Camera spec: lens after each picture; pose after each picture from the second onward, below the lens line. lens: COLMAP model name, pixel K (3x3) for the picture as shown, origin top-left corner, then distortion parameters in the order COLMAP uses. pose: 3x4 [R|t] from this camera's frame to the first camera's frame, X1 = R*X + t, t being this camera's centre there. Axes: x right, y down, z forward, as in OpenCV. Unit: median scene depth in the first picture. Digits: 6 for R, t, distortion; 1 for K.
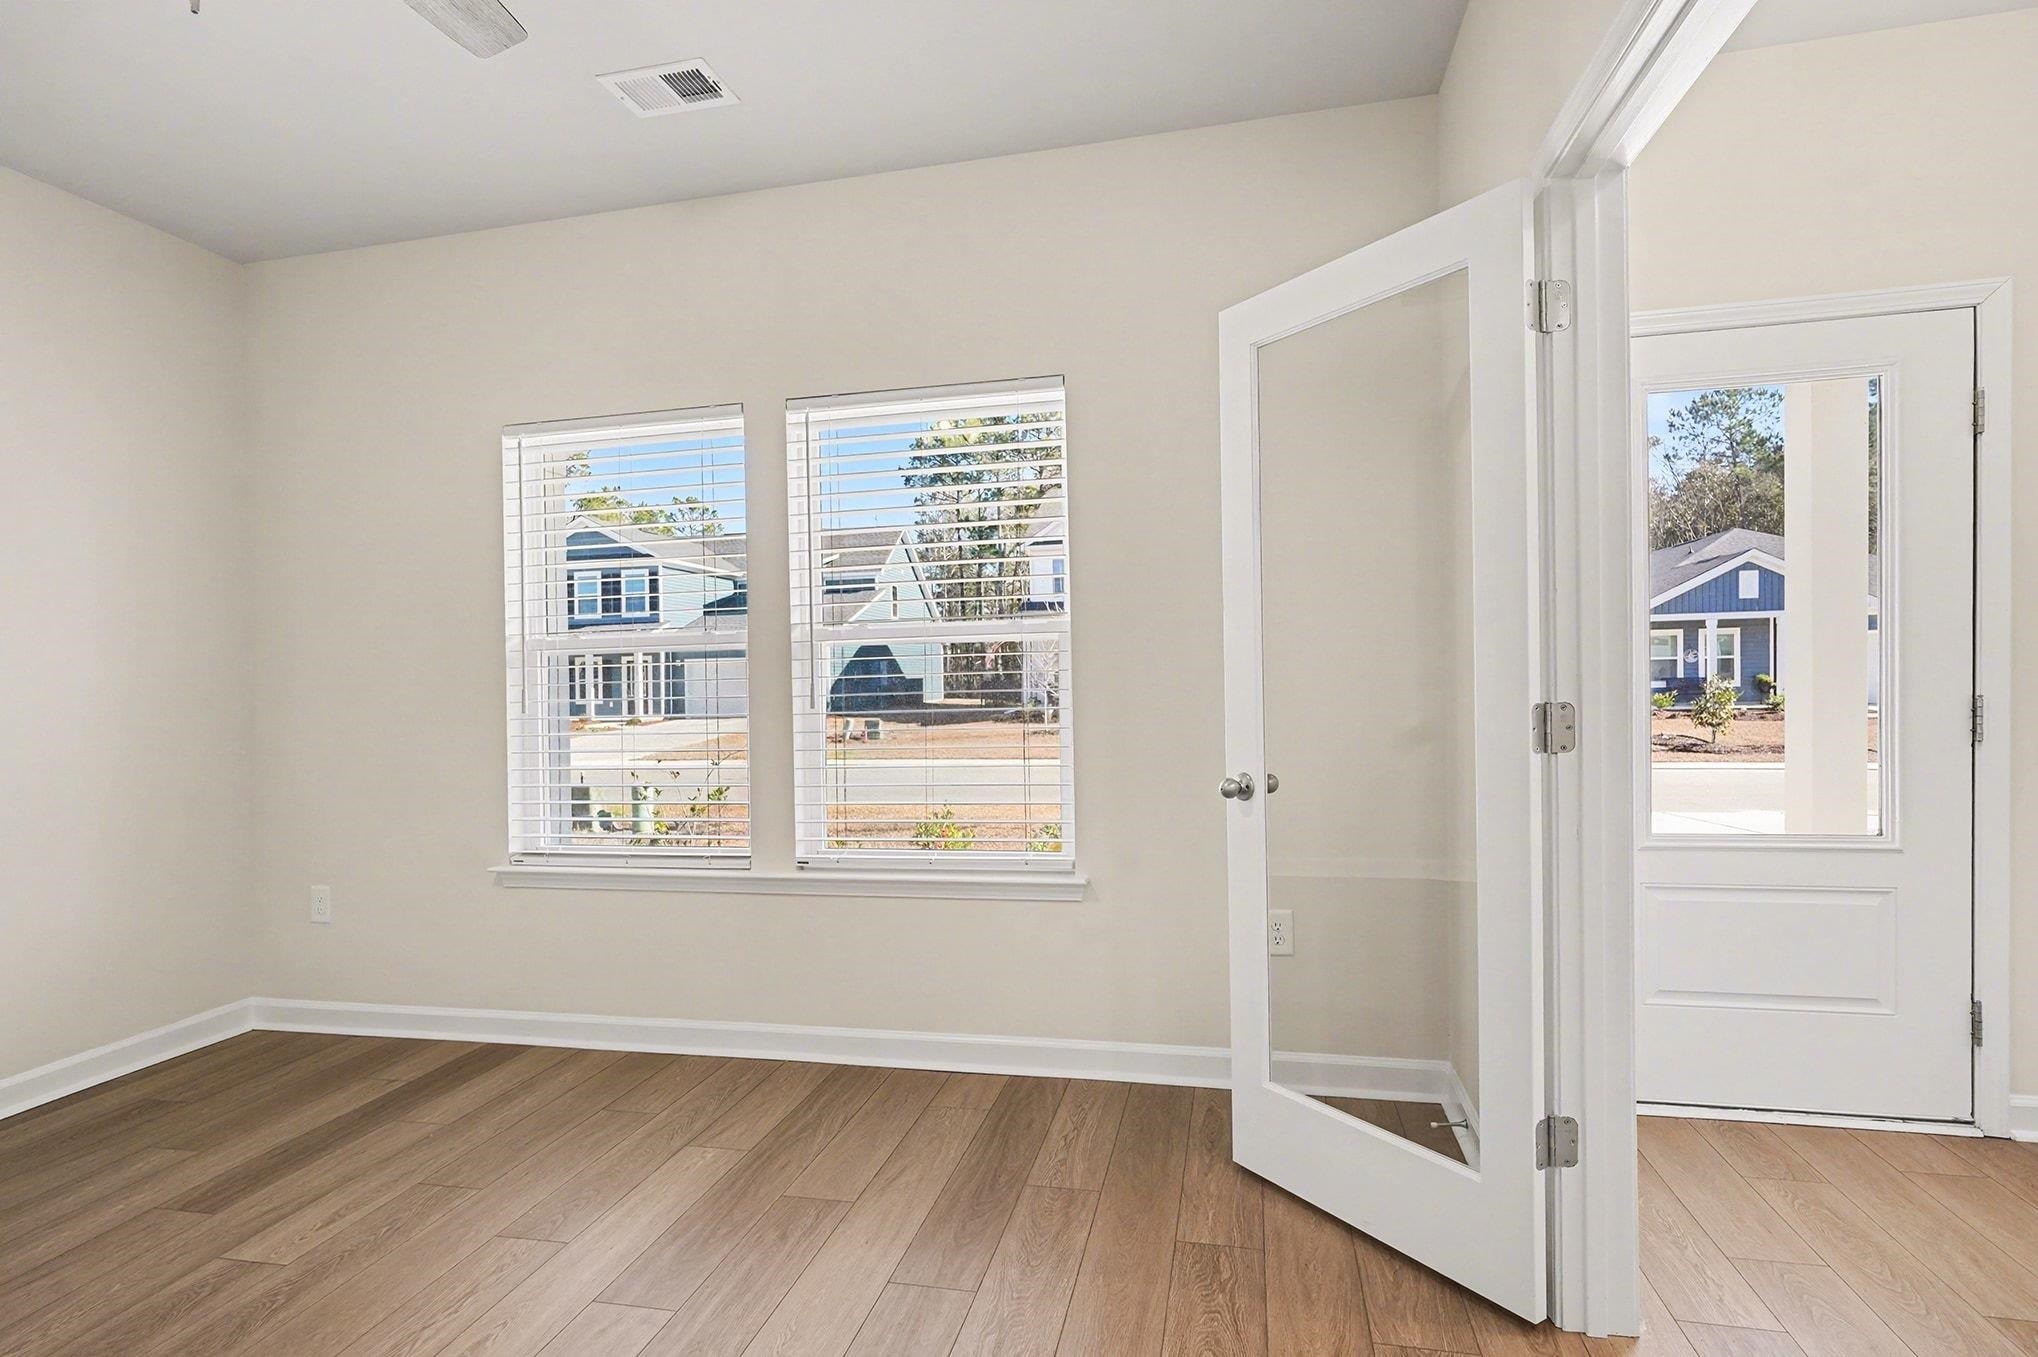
lens RADIAL K [[1007.8, 0, 1023.9], [0, 1007.8, 678.7], [0, 0, 1]] dist [-0.005370, 0.000145]
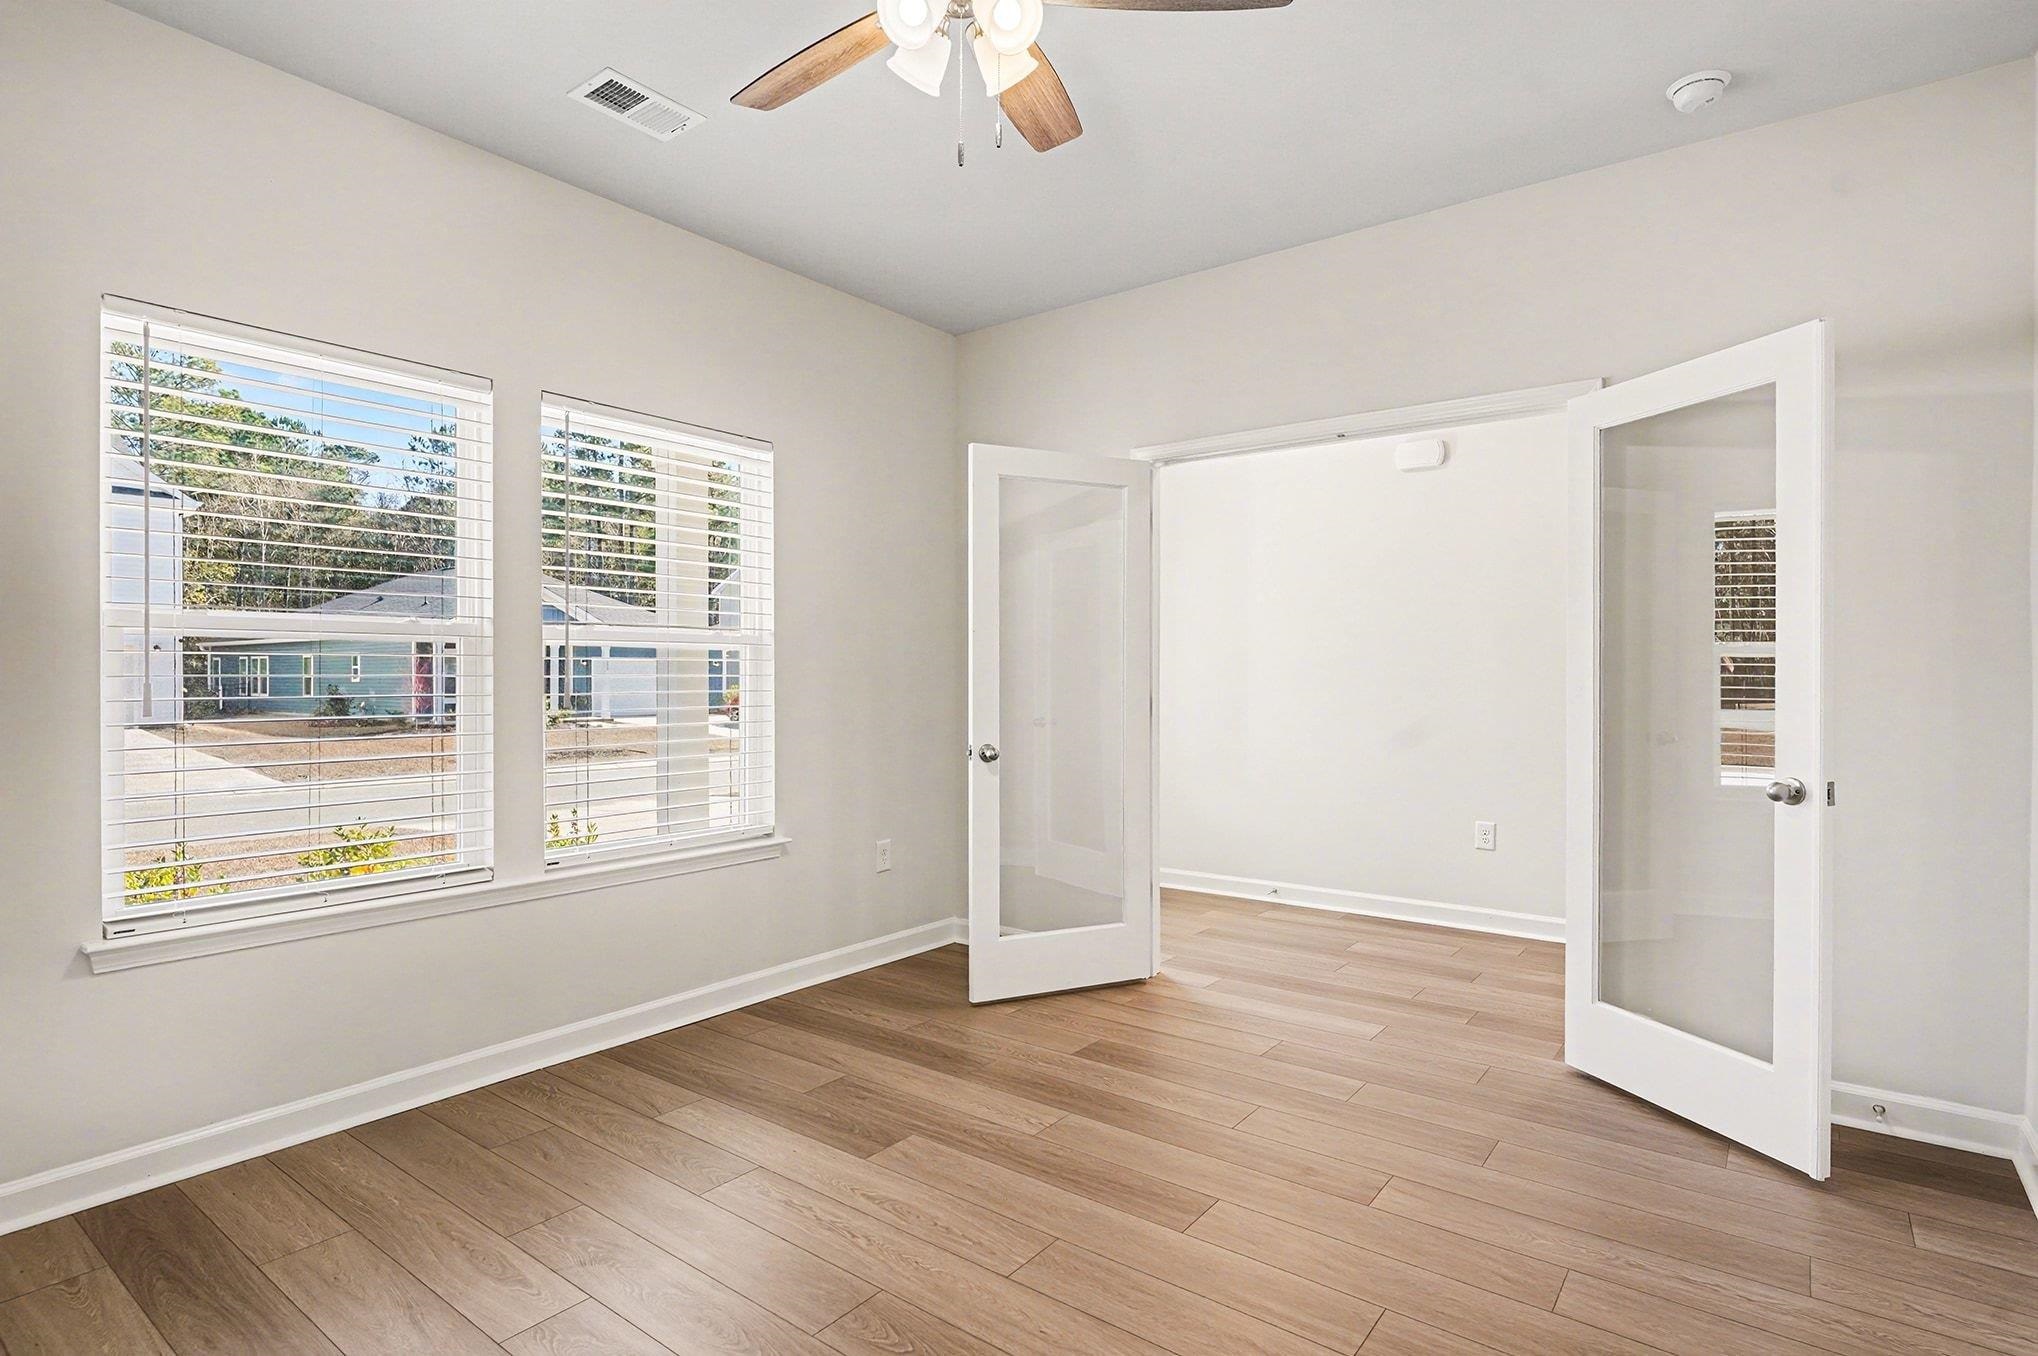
lens RADIAL K [[1028.8, 0, 1022.1], [0, 1028.8, 685.9], [0, 0, 1]] dist [-0.000185, -0.000501]
pose [[0.421231, 0.020486, 0.906722, -0.965078], [-0.009666, 0.999789, -0.018098, 0.023009], [-0.906902, -0.001141, 0.421341, 0.163405]]
